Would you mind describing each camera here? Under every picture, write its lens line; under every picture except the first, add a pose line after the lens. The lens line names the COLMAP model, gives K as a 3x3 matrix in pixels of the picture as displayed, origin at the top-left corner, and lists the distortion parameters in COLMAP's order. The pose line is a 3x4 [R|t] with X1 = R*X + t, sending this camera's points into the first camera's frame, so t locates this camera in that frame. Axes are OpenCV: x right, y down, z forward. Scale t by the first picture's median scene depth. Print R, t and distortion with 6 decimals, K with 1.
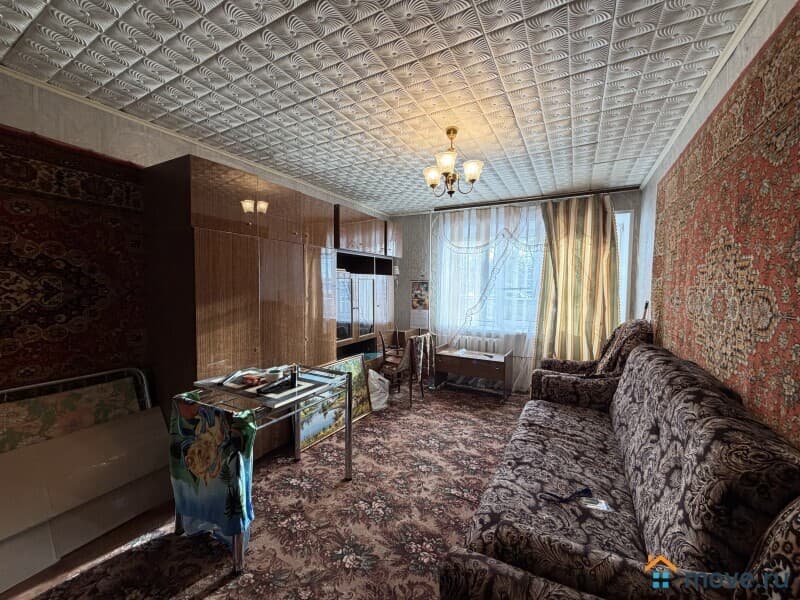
lens RADIAL K [[318.2, 0, 398.5], [0, 318.2, 300.6], [0, 0, 1]] dist [0.002166, -0.001065]
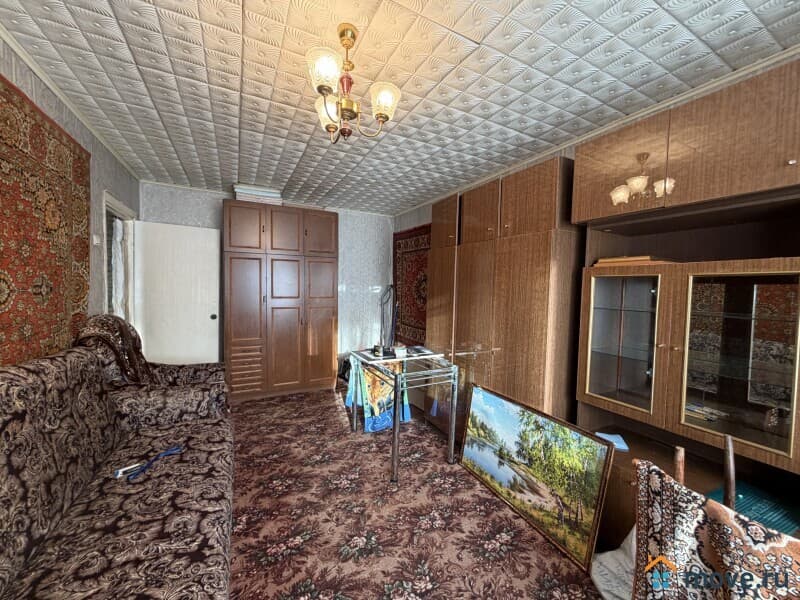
lens RADIAL K [[318.2, 0, 396.6], [0, 318.2, 302.5], [0, 0, 1]] dist [0.002166, -0.001065]
pose [[-0.559645, 0.017839, -0.828541, 0.678963], [-0.071169, 0.995040, 0.069495, -0.061085], [0.825671, 0.097859, -0.555599, 1.574560]]
